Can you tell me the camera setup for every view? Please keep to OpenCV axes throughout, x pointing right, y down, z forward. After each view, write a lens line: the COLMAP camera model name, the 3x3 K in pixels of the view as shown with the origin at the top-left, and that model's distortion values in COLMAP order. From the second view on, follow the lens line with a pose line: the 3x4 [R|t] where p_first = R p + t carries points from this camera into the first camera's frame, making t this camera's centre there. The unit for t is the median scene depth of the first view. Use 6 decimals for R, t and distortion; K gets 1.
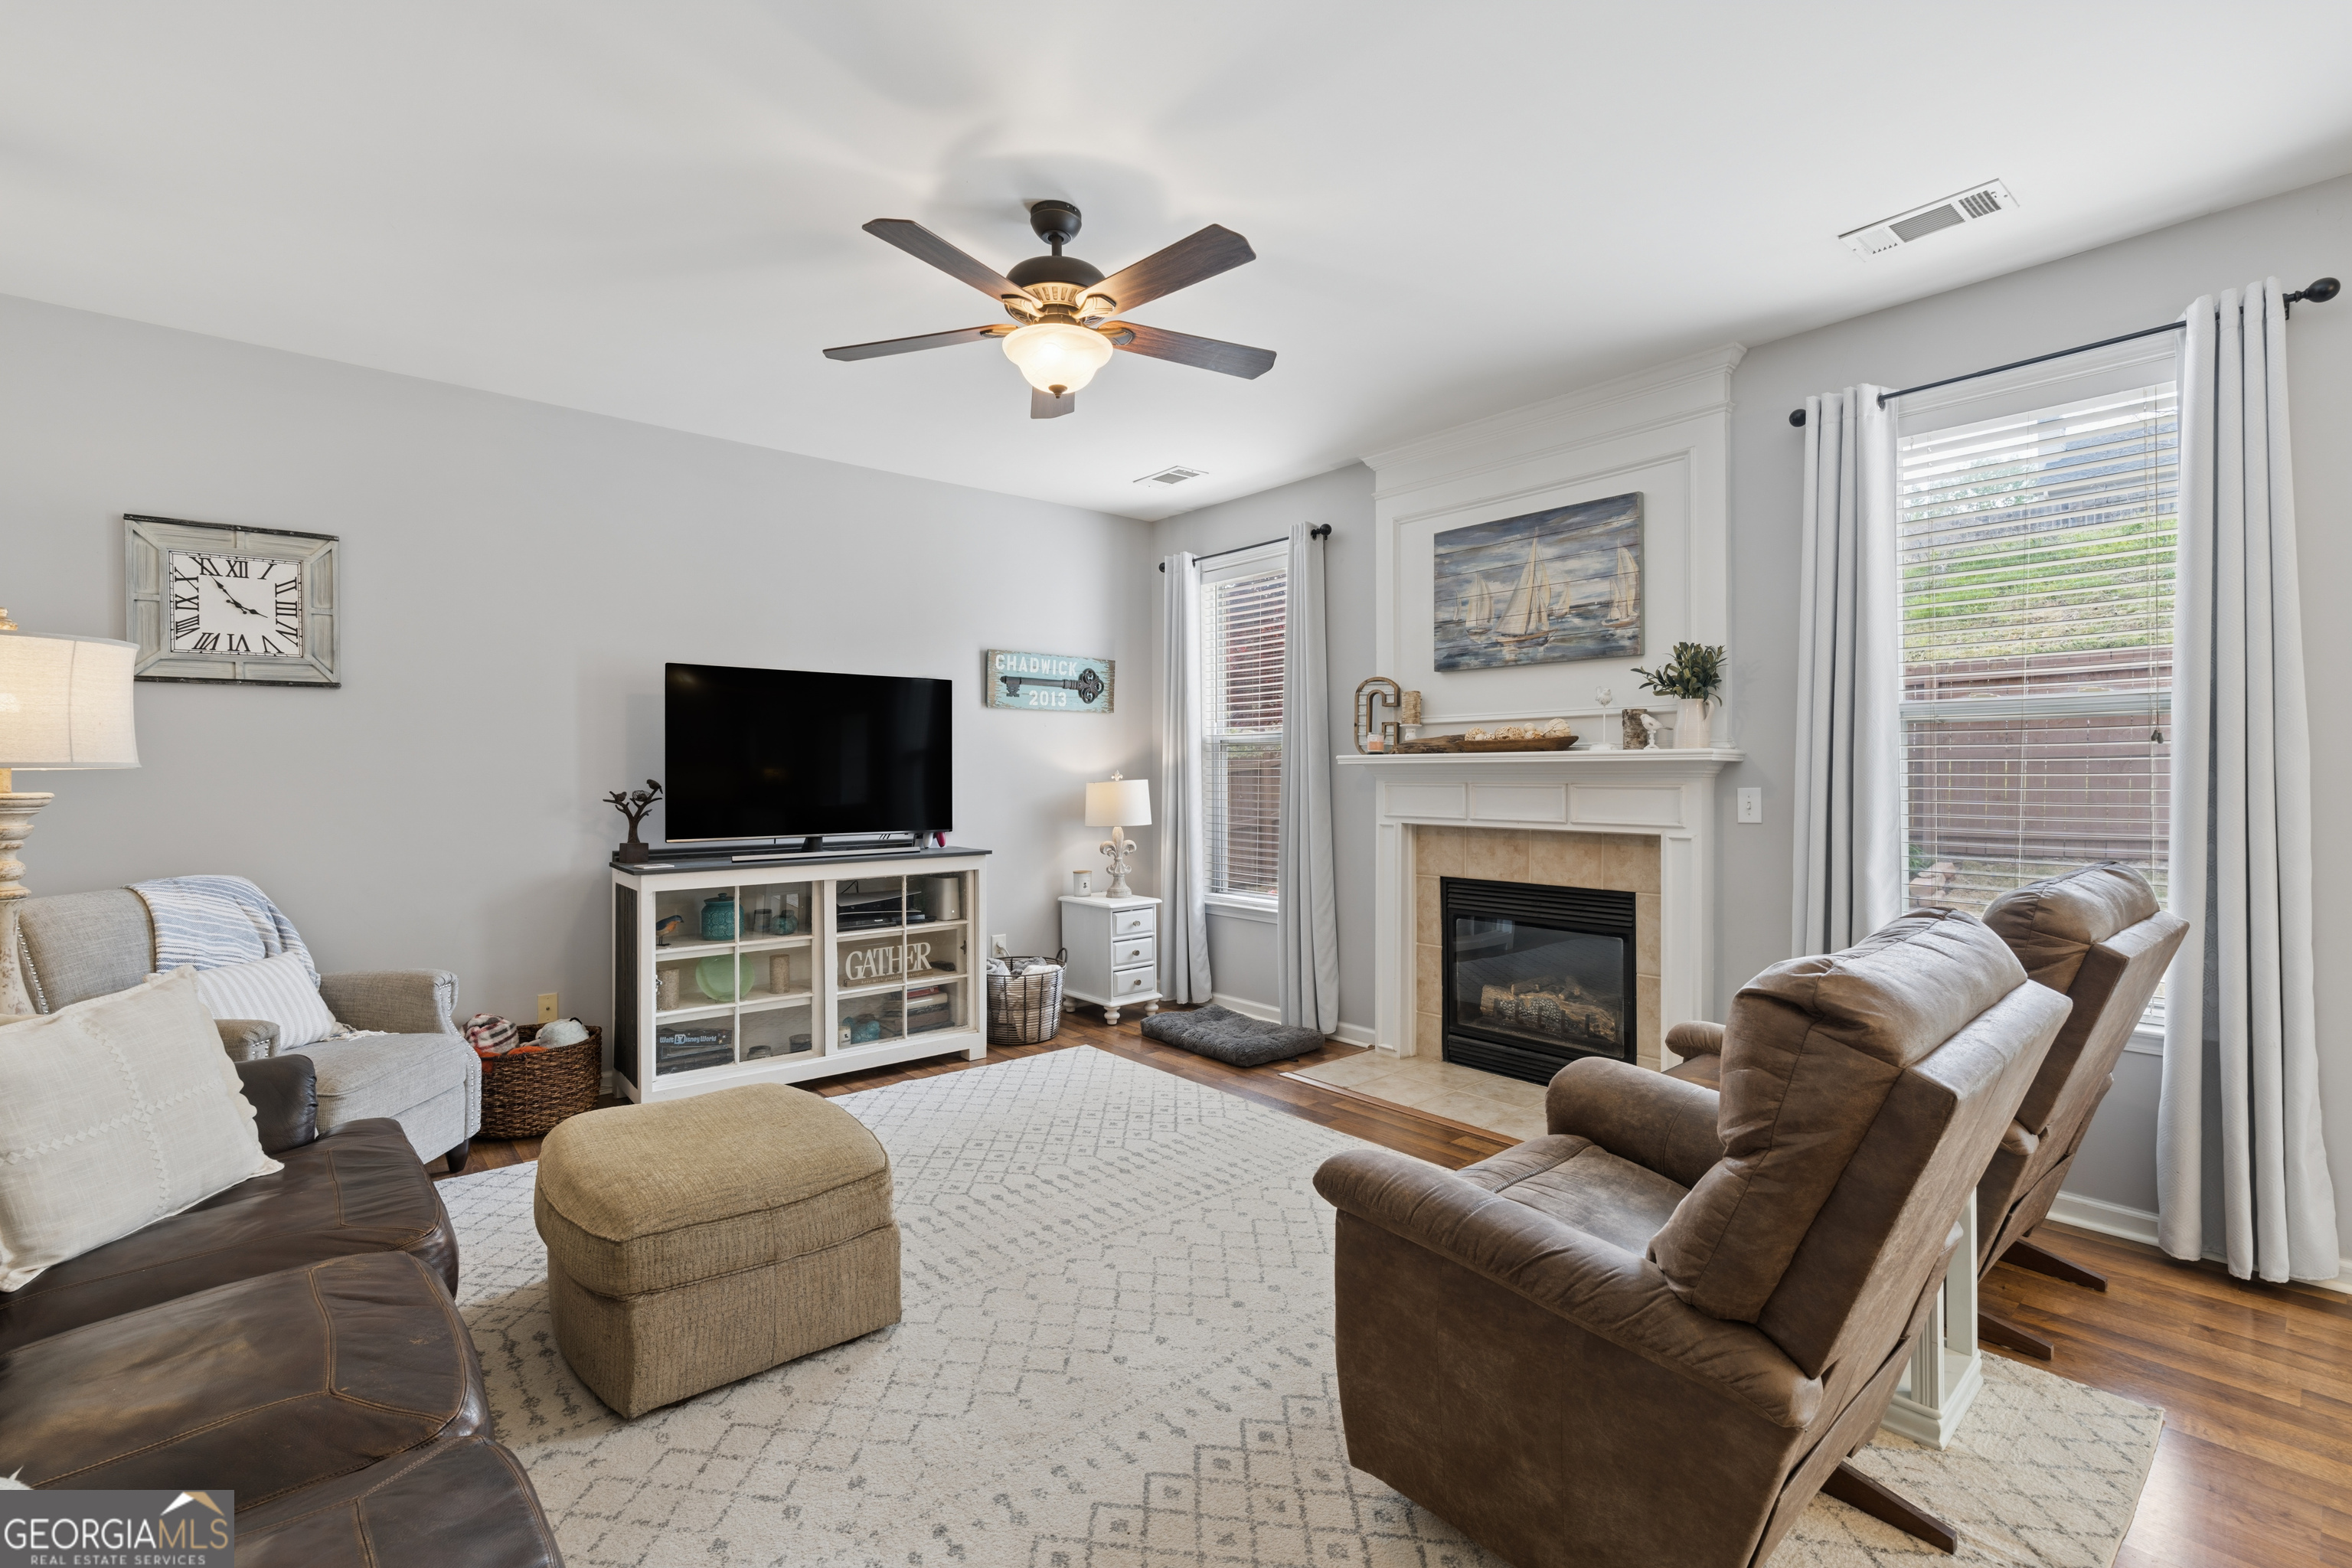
lens RADIAL K [[1028.2, 0, 1166.7], [0, 1028.2, 775.8], [0, 0, 1]] dist [-0.009730, 0.002140]
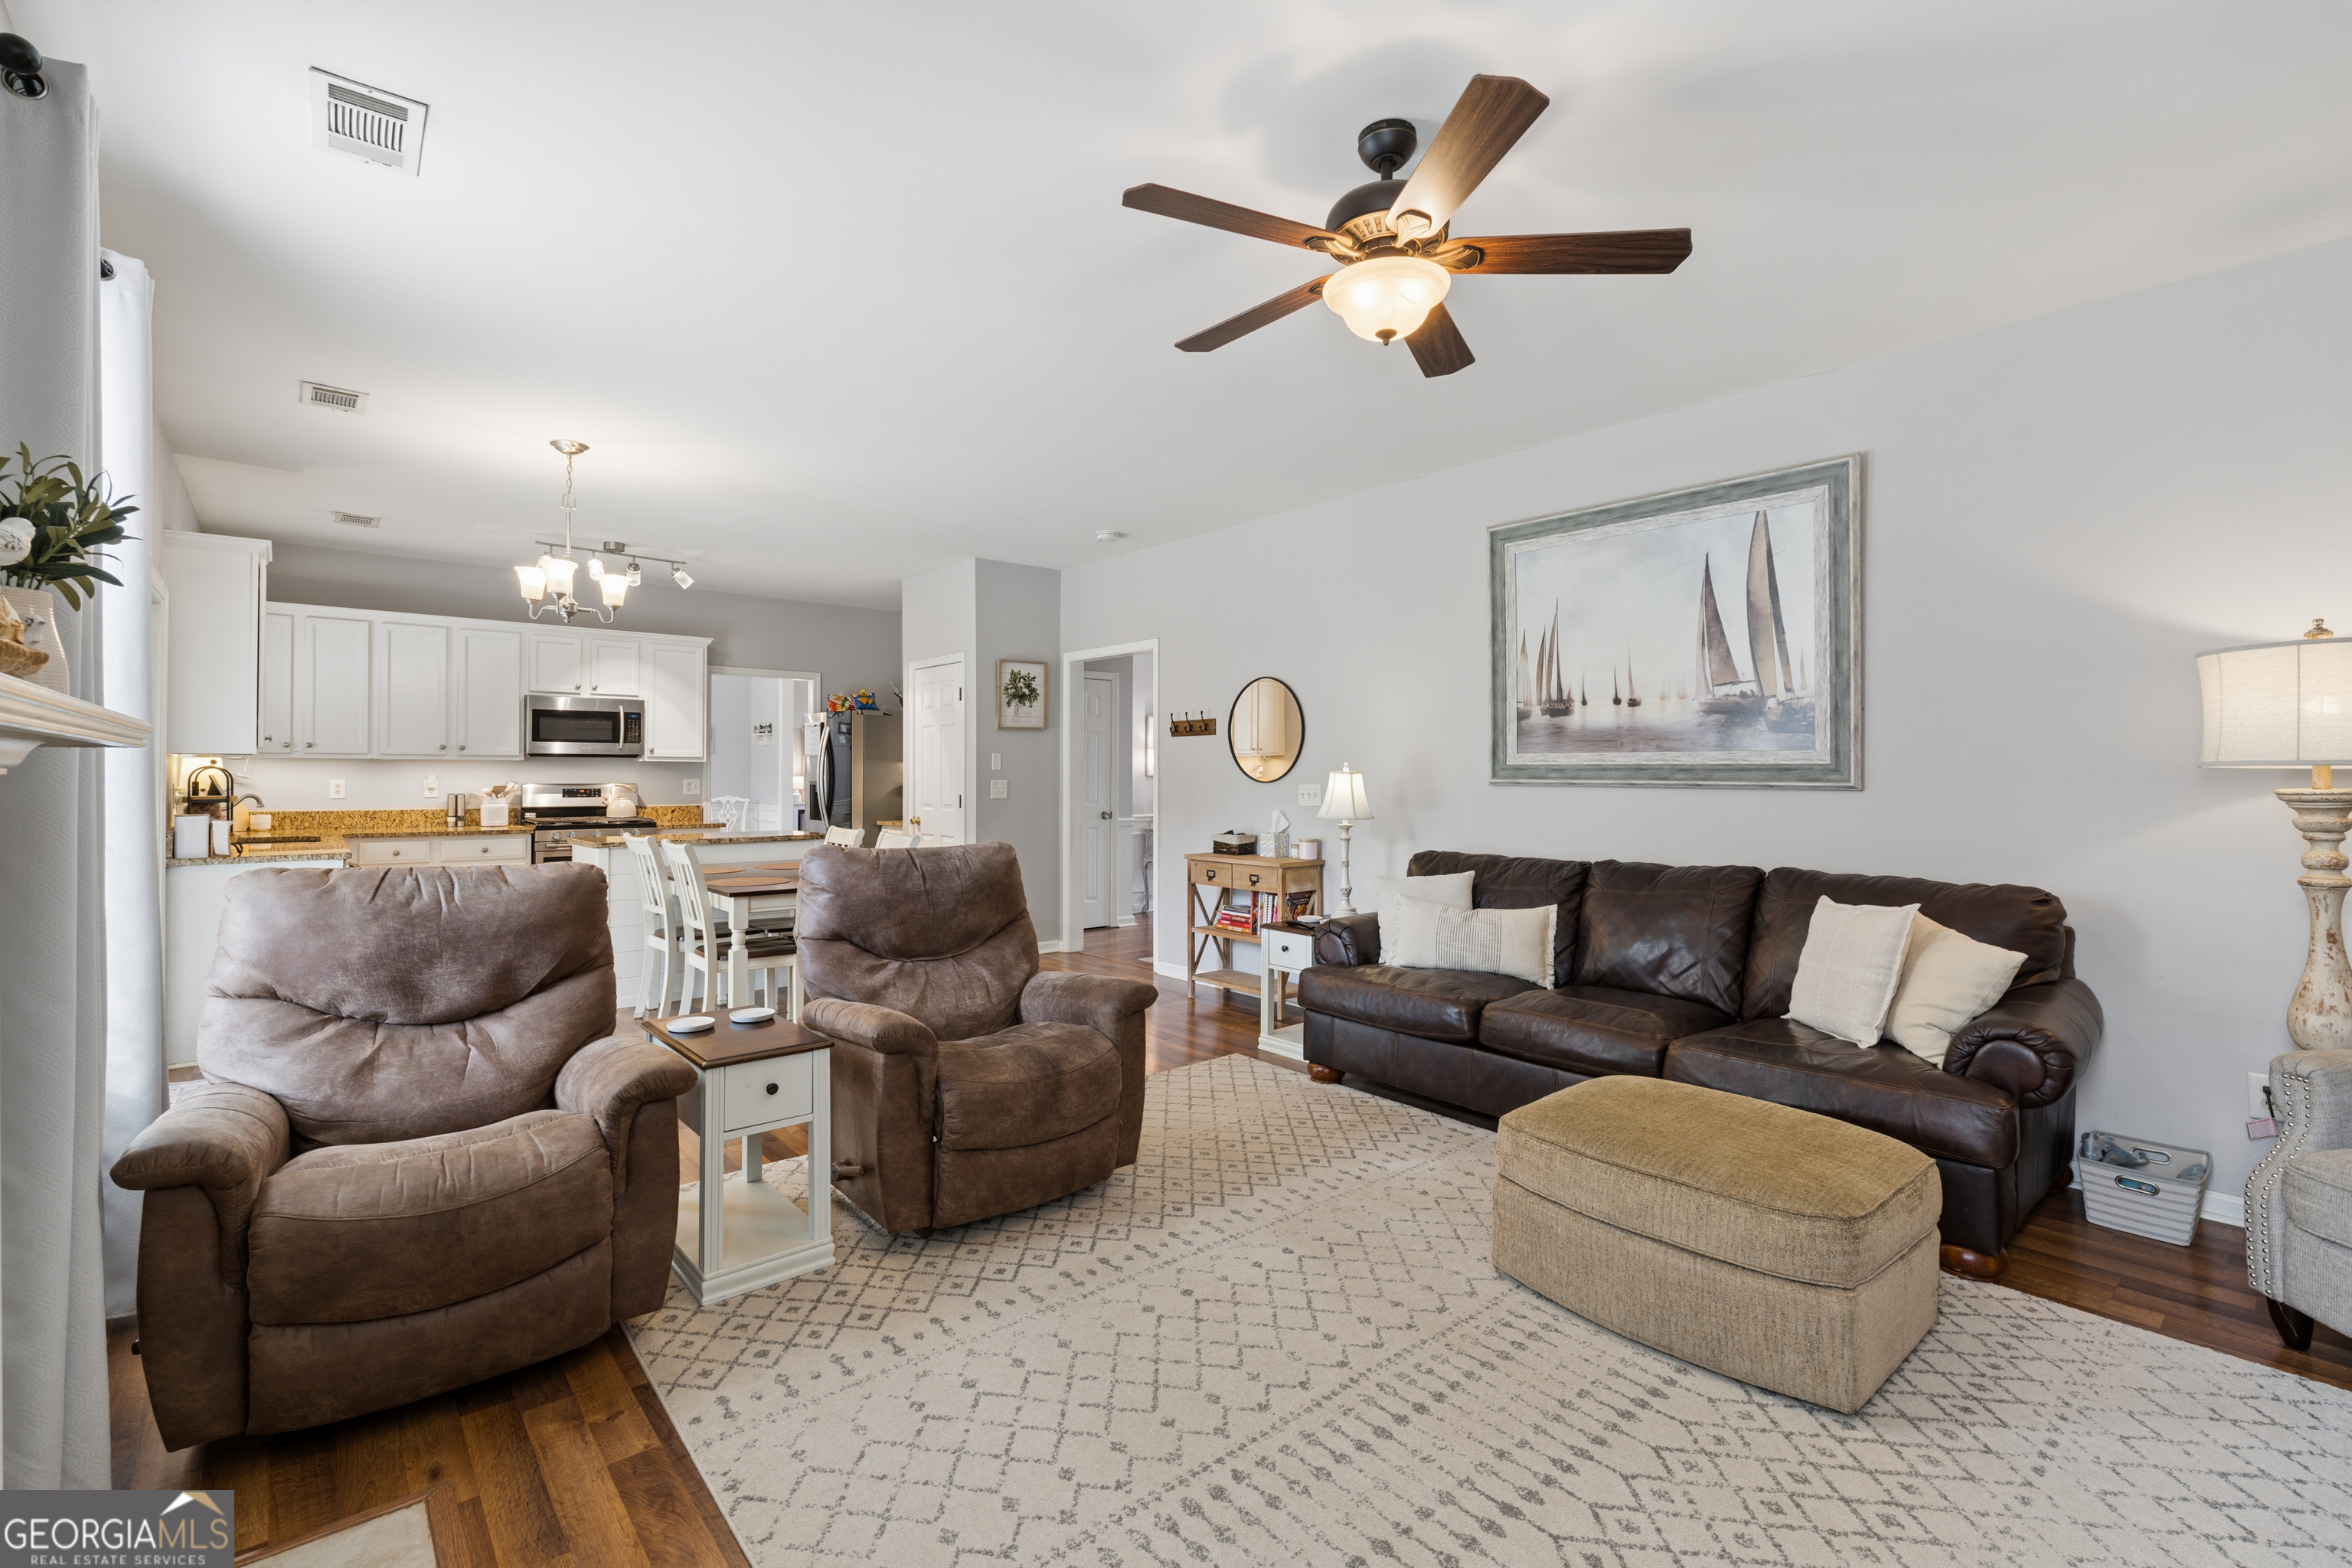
lens RADIAL K [[1028.2, 0, 1169.4], [0, 1028.2, 765.7], [0, 0, 1]] dist [-0.009730, 0.002140]
pose [[-0.999997, 0.002568, -0.000302, 0.053612], [0.002569, 0.999979, -0.005878, -0.002433], [0.000287, -0.005879, -0.999983, 1.252678]]
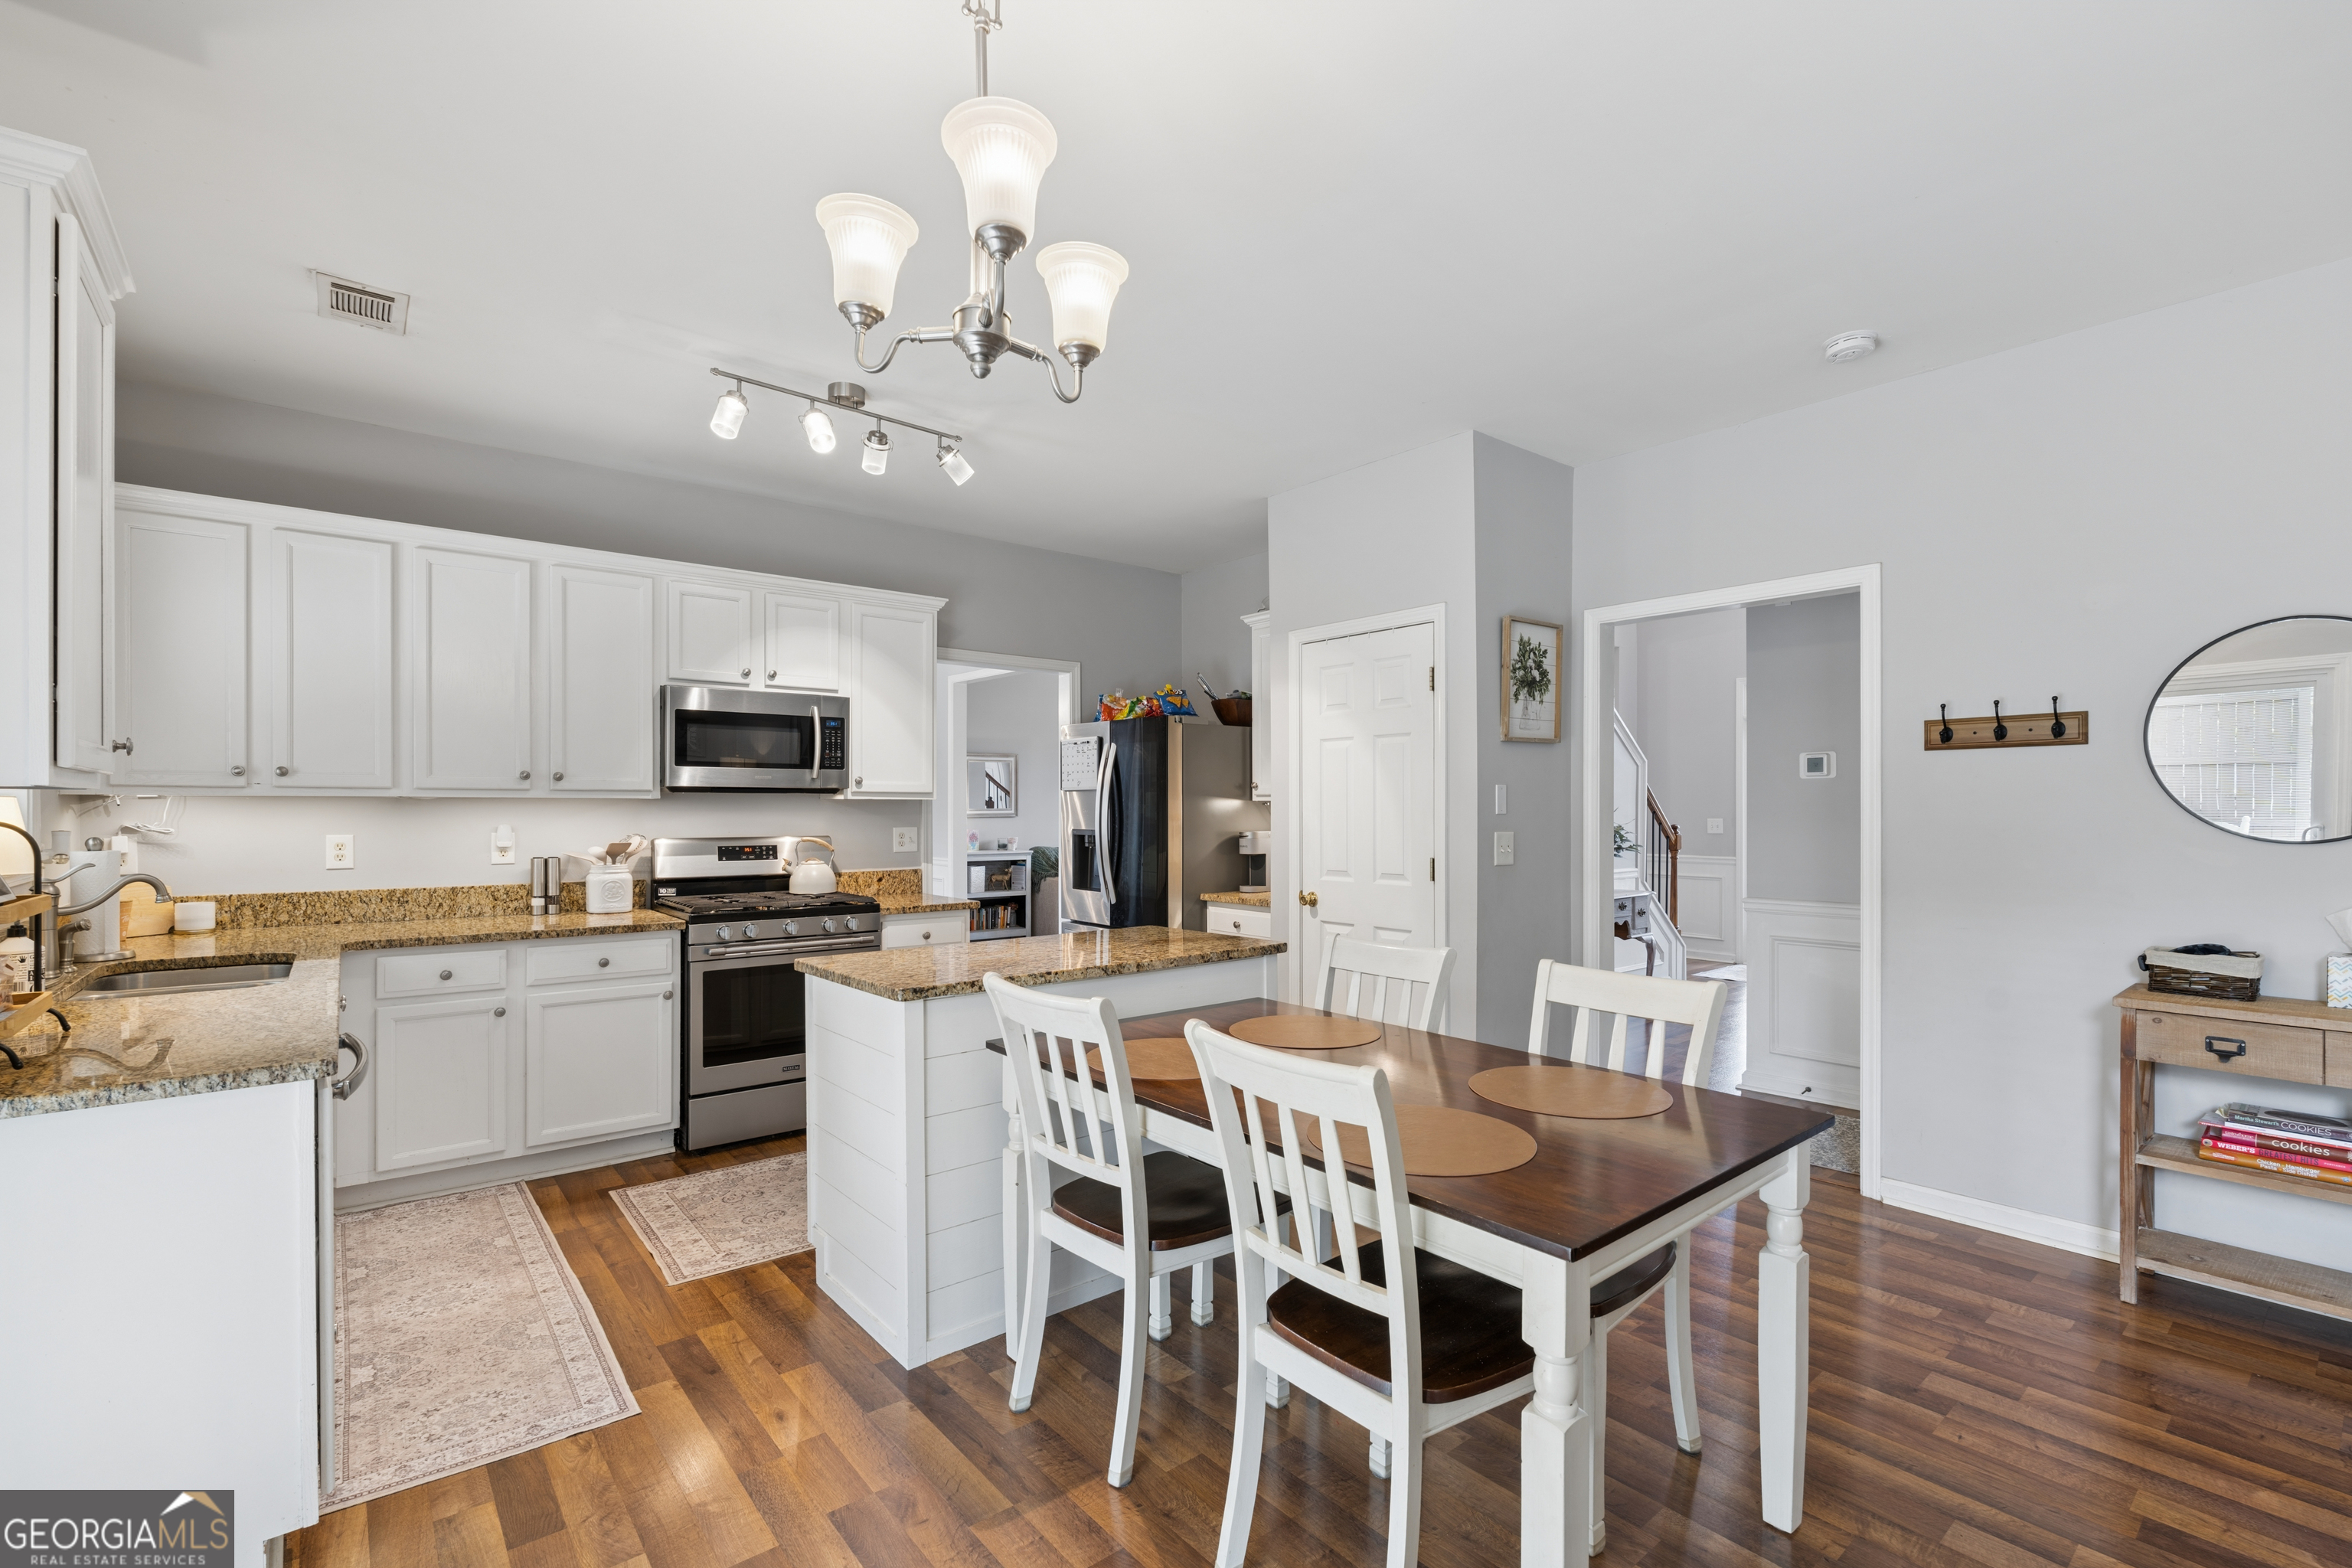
lens RADIAL K [[1028.2, 0, 1173.2], [0, 1028.2, 805.1], [0, 0, 1]] dist [-0.009730, 0.002140]
pose [[-0.999700, 0.004922, 0.023989, 0.648783], [0.004881, 0.999987, -0.001759, -0.014710], [-0.023998, -0.001641, -0.999711, 0.471173]]
